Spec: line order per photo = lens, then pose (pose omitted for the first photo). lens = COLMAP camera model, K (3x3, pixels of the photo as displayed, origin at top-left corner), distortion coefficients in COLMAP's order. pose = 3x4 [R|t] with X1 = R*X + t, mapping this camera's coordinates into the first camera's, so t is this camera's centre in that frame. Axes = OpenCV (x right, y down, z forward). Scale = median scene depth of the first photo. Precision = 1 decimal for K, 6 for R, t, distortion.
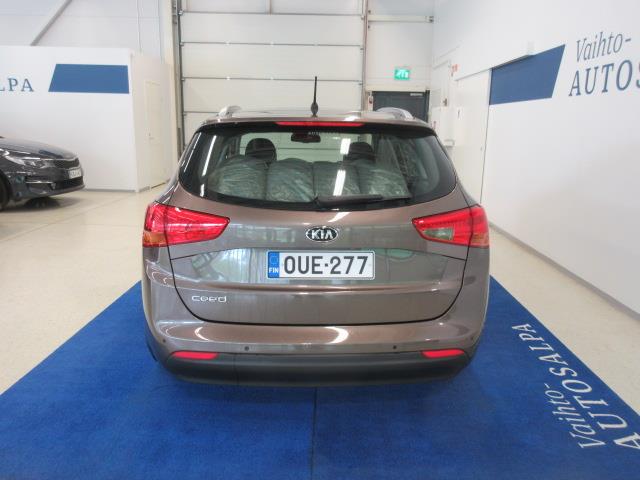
lens RADIAL K [[521.2, 0, 320.0], [0, 521.2, 240.0], [0, 0, 1]] dist [0.000677, -0.001753]
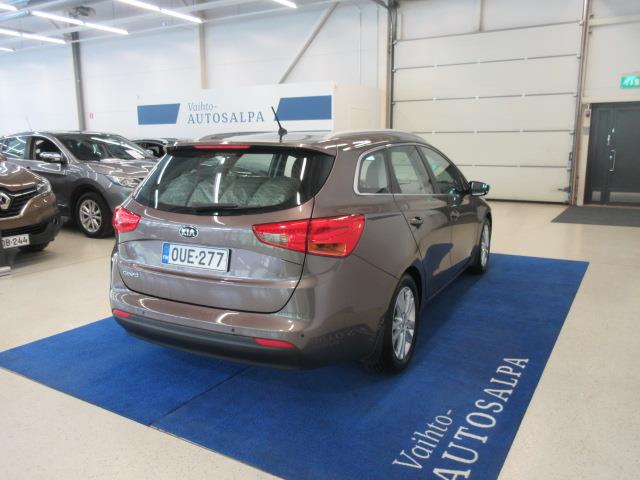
lens RADIAL K [[521.2, 0, 320.0], [0, 521.2, 240.0], [0, 0, 1]] dist [0.000677, -0.001753]
pose [[0.862872, 0.069359, -0.500641, 0.663993], [-0.087256, 0.996109, -0.012387, -0.002840], [0.497833, 0.054372, 0.865567, 0.033897]]
